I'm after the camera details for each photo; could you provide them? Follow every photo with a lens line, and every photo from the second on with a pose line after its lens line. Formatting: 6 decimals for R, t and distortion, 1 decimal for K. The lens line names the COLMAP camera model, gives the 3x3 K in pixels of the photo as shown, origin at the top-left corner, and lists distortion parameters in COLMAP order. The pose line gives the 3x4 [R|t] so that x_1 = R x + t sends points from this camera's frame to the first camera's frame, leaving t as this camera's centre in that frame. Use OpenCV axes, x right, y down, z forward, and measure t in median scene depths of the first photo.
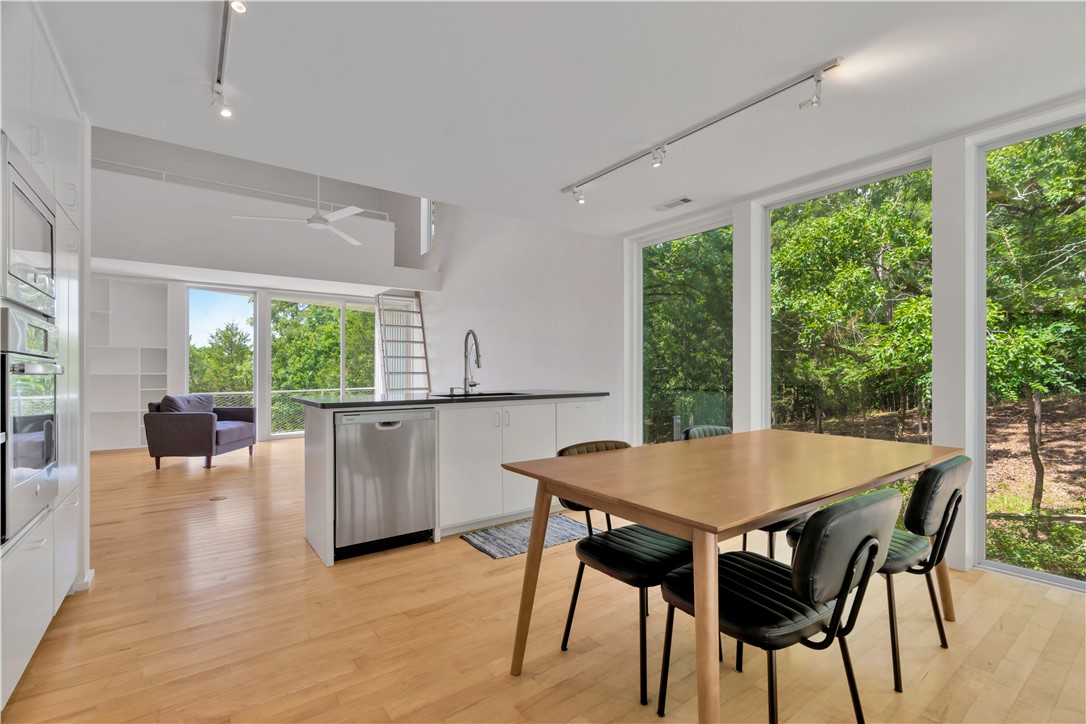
lens RADIAL K [[492.3, 0, 545.9], [0, 492.3, 370.7], [0, 0, 1]] dist [-0.007955, 0.003158]
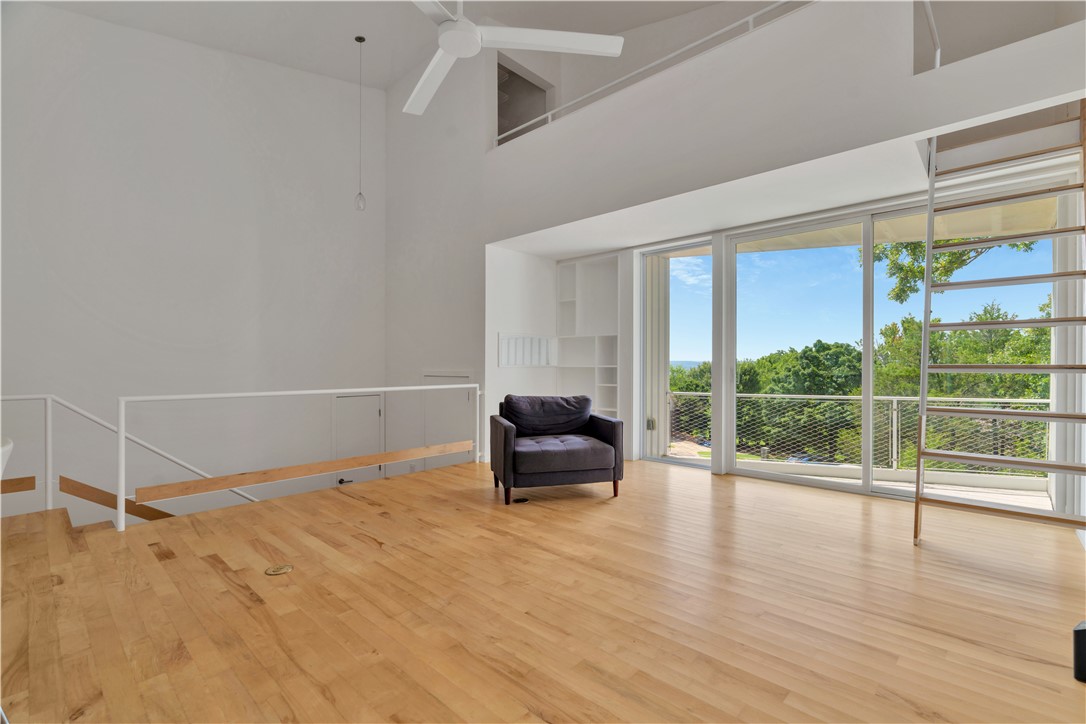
lens RADIAL K [[492.3, 0, 549.1], [0, 492.3, 366.0], [0, 0, 1]] dist [-0.007955, 0.003158]
pose [[0.187123, 0.003185, -0.982331, 0.005048], [0.002271, 0.999991, 0.003675, 0.001410], [0.982334, -0.002919, 0.187114, 0.783329]]
